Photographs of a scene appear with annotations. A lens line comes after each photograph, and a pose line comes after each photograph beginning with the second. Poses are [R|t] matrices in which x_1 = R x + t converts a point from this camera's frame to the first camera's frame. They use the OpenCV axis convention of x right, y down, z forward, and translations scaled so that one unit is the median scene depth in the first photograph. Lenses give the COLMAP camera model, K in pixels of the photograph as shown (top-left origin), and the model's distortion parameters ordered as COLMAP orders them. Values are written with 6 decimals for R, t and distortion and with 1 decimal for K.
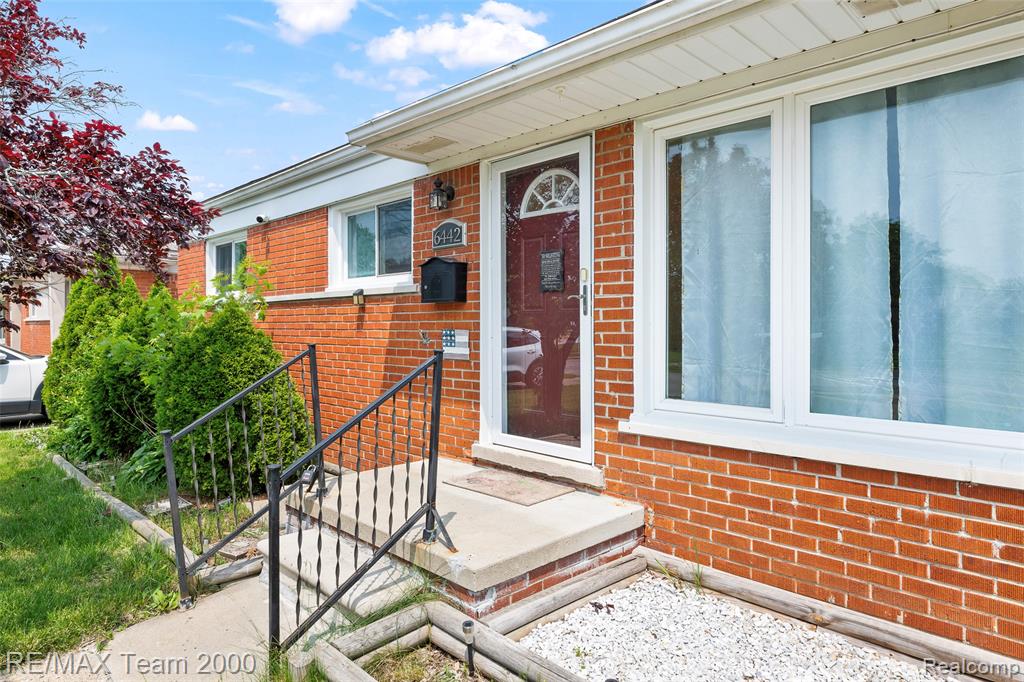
lens RADIAL K [[622.7, 0, 511.7], [0, 622.7, 327.7], [0, 0, 1]] dist [0.002881, 0.001172]
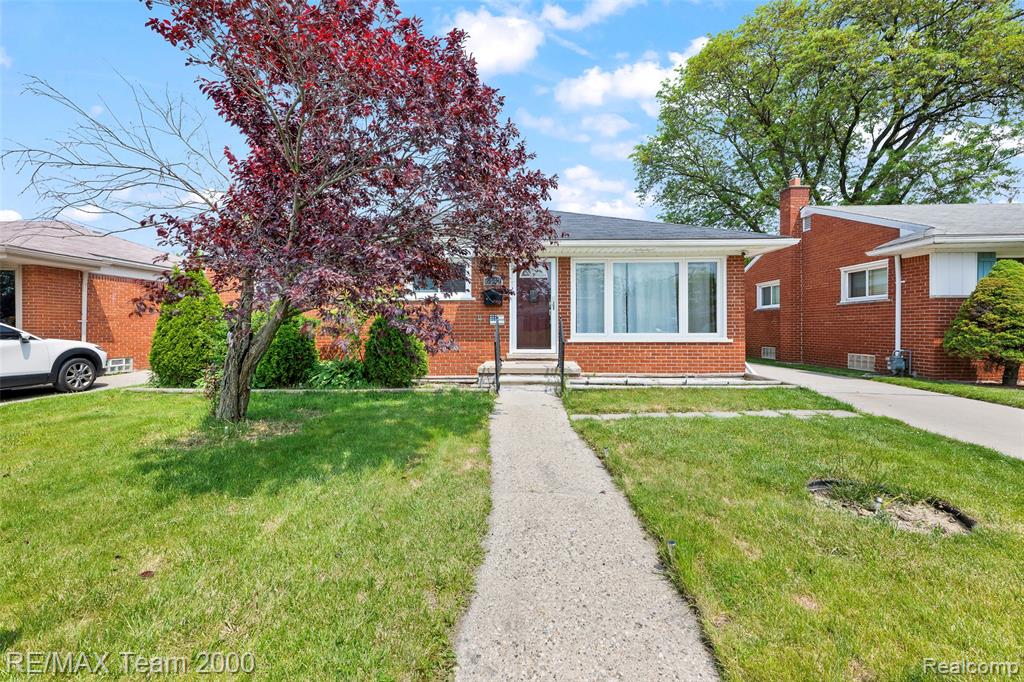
lens RADIAL K [[414.6, 0, 508.7], [0, 414.6, 335.5], [0, 0, 1]] dist [0.010047, -0.000281]
pose [[0.729481, -0.013984, 0.683858, -1.659329], [0.002362, 0.999837, 0.017926, 0.079880], [-0.683997, -0.011462, 0.729394, -0.510703]]
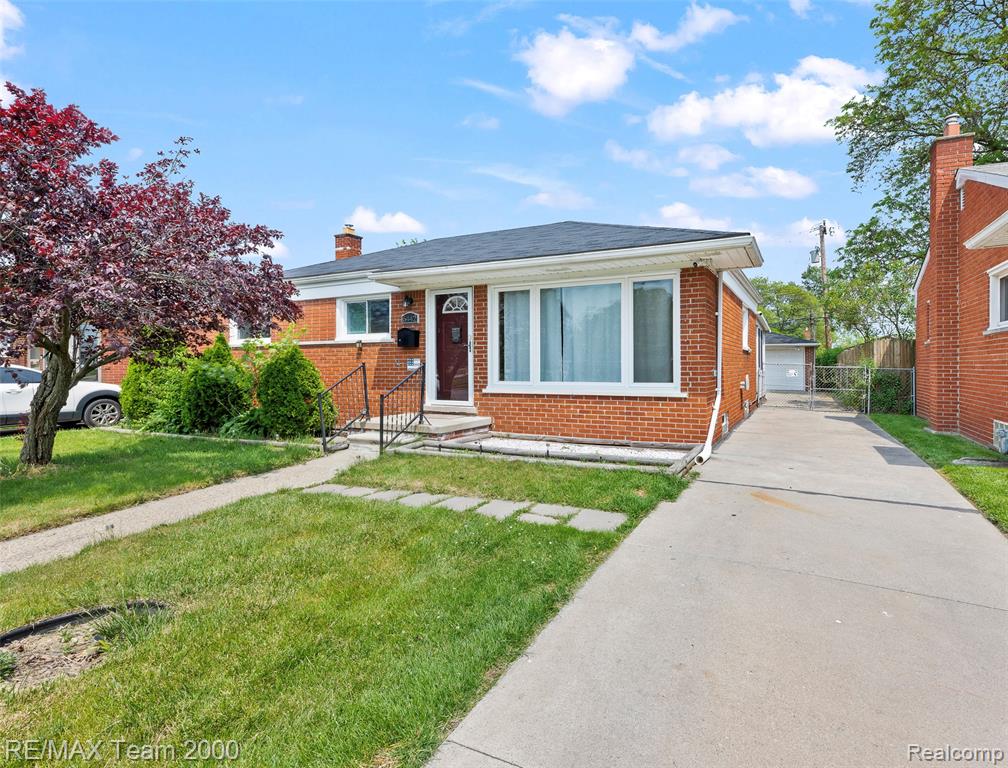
lens RADIAL K [[515.4, 0, 579.4], [0, 515.4, 363.5], [0, 0, 1]] dist [0.001187, -0.000394]
pose [[0.937408, -0.000171, 0.348233, -0.225327], [0.003353, 0.999958, -0.008535, 0.051353], [-0.348217, 0.009168, 0.937369, -1.316321]]
